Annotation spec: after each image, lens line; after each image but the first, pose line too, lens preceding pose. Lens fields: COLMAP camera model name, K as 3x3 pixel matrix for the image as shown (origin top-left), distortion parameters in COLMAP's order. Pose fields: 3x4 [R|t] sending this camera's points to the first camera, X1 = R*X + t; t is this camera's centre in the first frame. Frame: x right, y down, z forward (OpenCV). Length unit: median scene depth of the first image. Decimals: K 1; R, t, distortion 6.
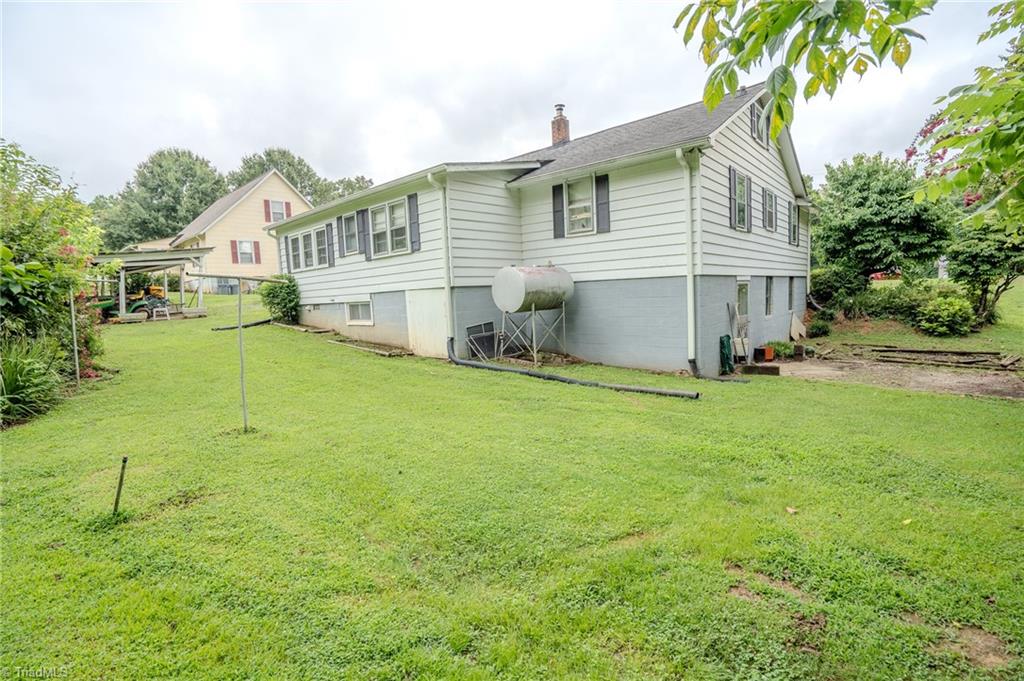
lens RADIAL K [[470.0, 0, 514.1], [0, 470.0, 331.4], [0, 0, 1]] dist [-0.000941, 0.002130]
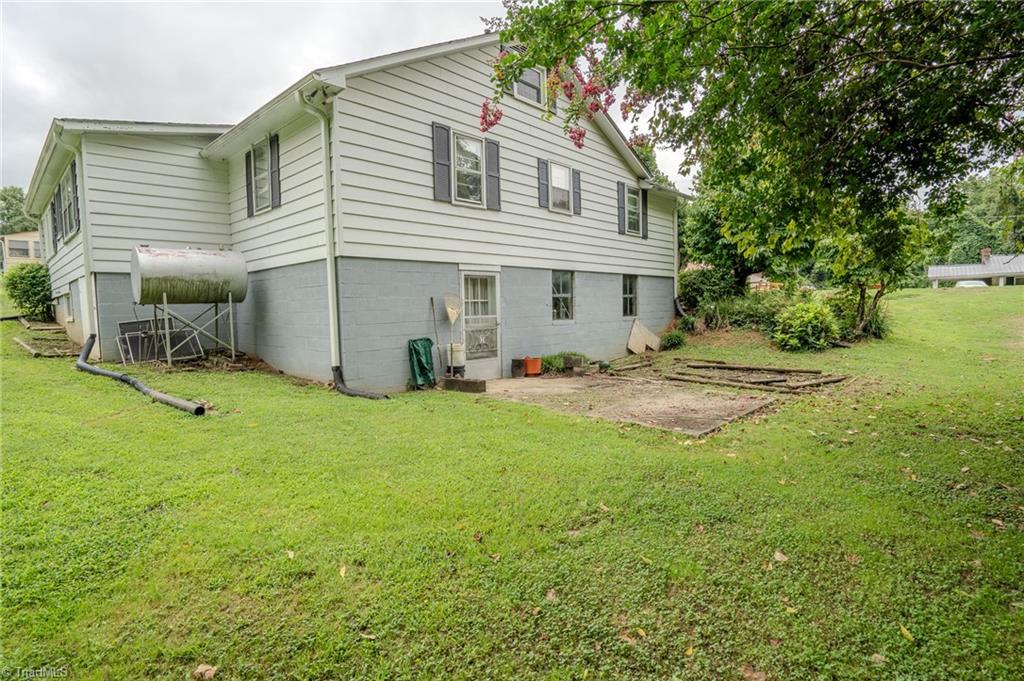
lens RADIAL K [[501.0, 0, 509.9], [0, 501.0, 342.9], [0, 0, 1]] dist [-0.012632, 0.001059]
pose [[0.997838, 0.021379, -0.062141, 0.492077], [-0.021942, 0.999724, -0.008389, 0.014401], [0.061945, 0.009734, 0.998032, 0.138228]]
